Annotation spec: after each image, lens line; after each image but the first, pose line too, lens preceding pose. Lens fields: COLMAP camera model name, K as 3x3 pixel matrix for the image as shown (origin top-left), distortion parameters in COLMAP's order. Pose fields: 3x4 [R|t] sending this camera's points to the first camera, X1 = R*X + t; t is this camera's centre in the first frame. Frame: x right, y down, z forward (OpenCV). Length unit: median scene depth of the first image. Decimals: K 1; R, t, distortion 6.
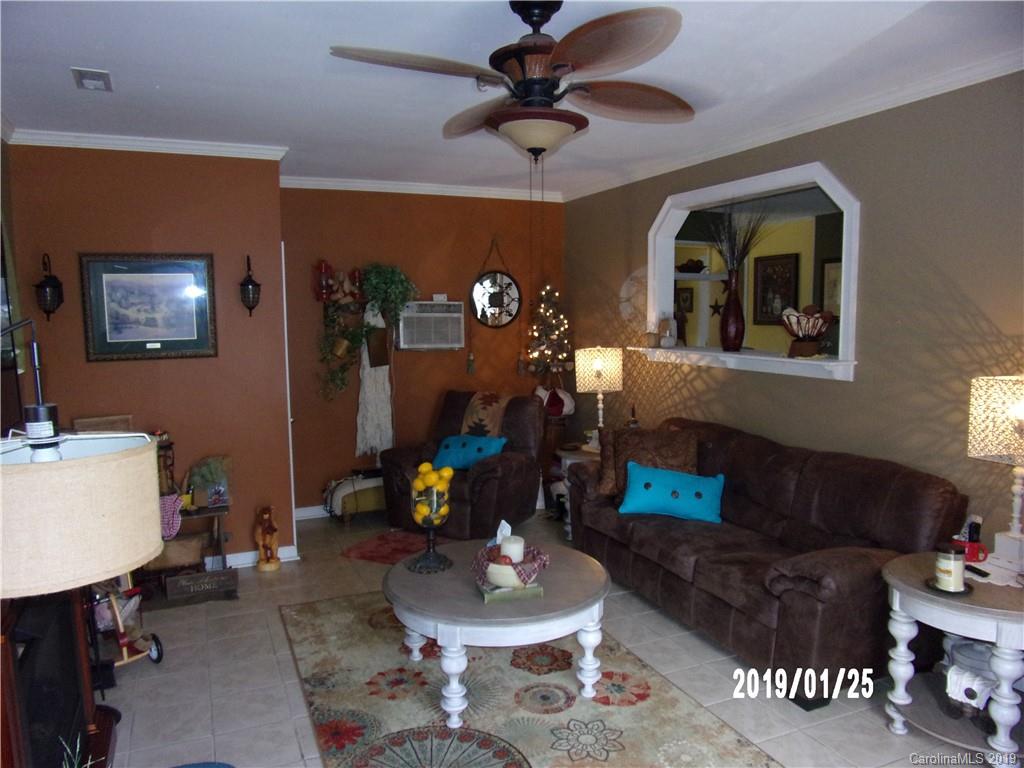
lens RADIAL K [[719.4, 0, 512.0], [0, 719.4, 384.0], [0, 0, 1]] dist [-0.050805, 0.001049]
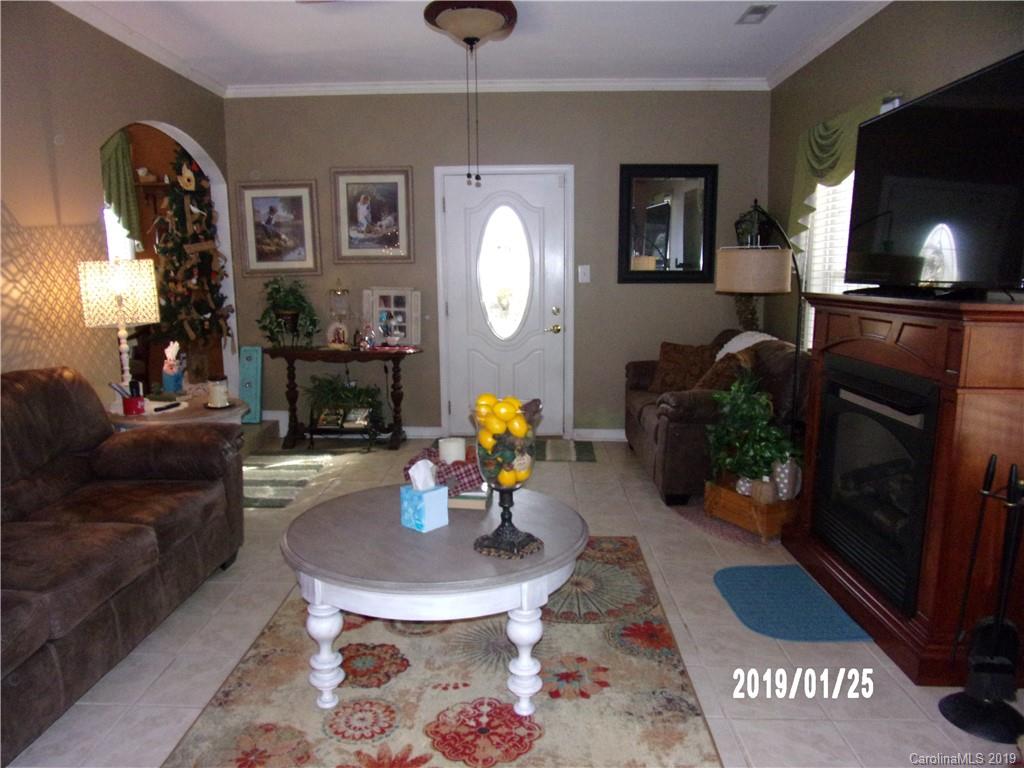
lens RADIAL K [[719.4, 0, 512.0], [0, 719.4, 384.0], [0, 0, 1]] dist [-0.050805, 0.001049]
pose [[-0.904608, -0.036799, 0.424652, -0.416521], [0.071365, 0.969127, 0.236007, -0.054015], [-0.420227, 0.243800, -0.874054, 1.617205]]
